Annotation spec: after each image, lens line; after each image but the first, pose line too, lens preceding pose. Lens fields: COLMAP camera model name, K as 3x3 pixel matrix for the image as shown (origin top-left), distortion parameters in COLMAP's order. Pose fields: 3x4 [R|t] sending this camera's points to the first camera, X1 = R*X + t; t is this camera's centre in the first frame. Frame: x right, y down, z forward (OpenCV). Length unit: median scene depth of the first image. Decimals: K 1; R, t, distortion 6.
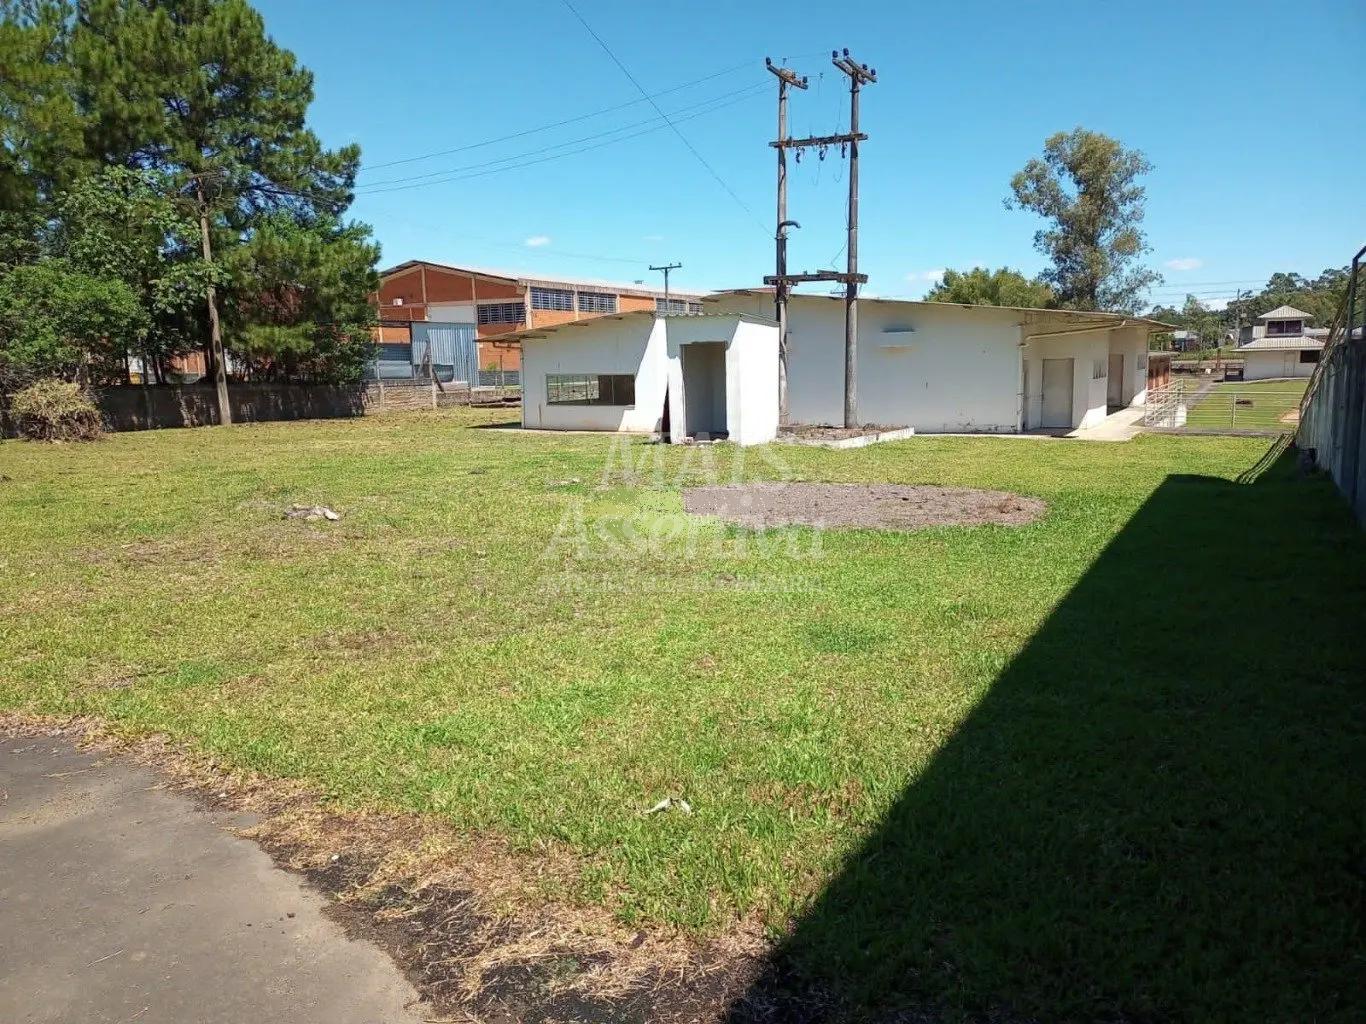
lens RADIAL K [[968.2, 0, 683.0], [0, 968.2, 512.0], [0, 0, 1]] dist [0.002281, -0.077772]
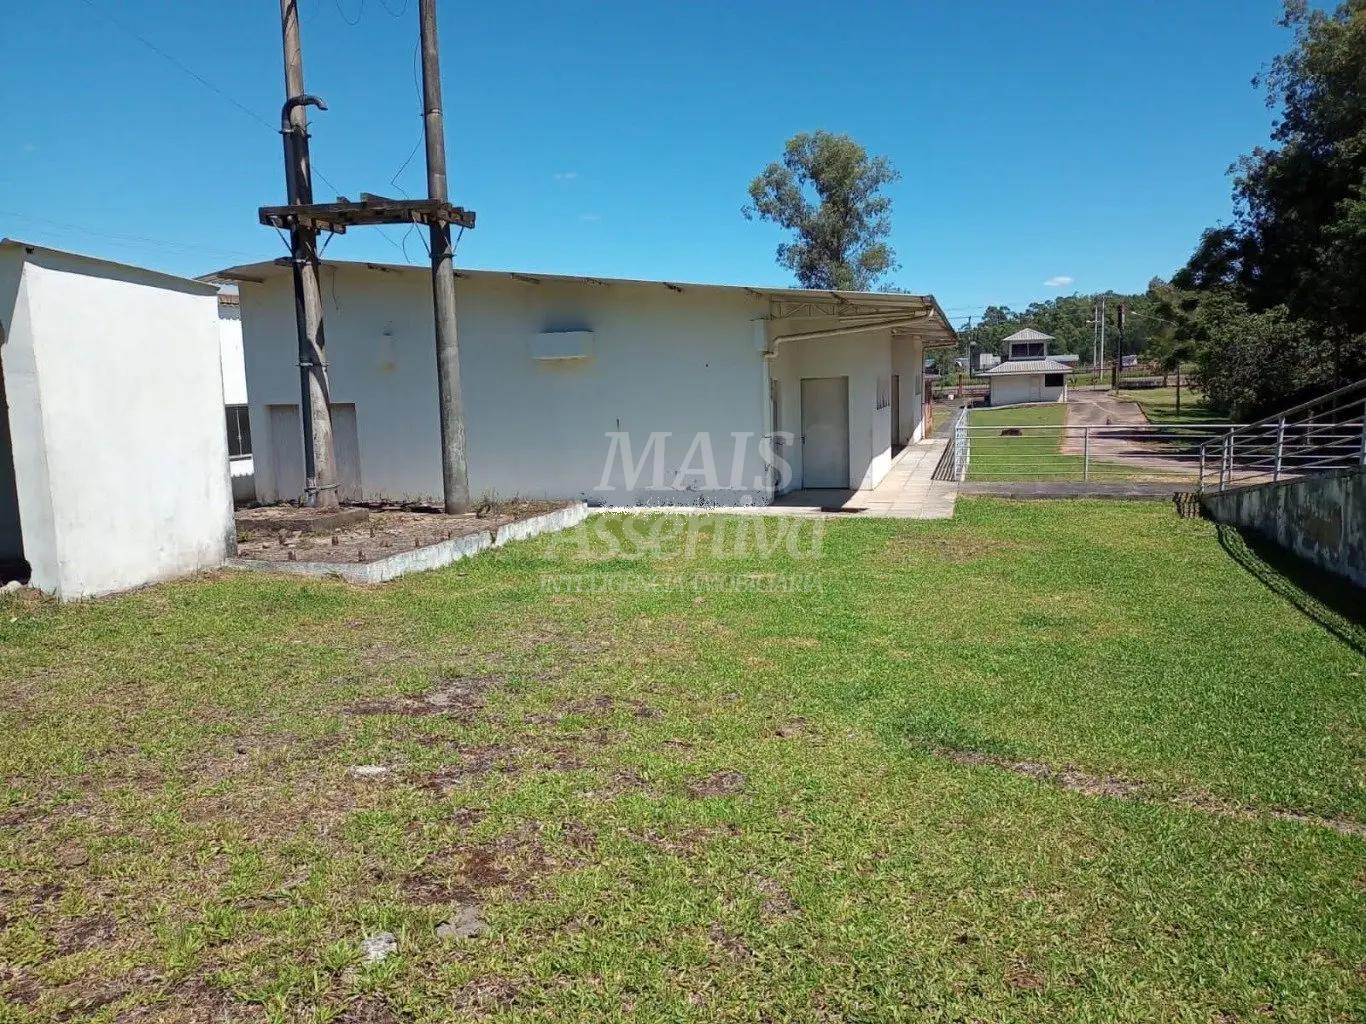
lens RADIAL K [[1003.3, 0, 683.0], [0, 1003.3, 512.0], [0, 0, 1]] dist [0.096670, -0.147800]
pose [[0.969176, -0.033522, 0.244078, 0.042956], [0.042083, 0.998665, -0.029944, -0.017639], [-0.242748, 0.039293, 0.969293, 0.122650]]
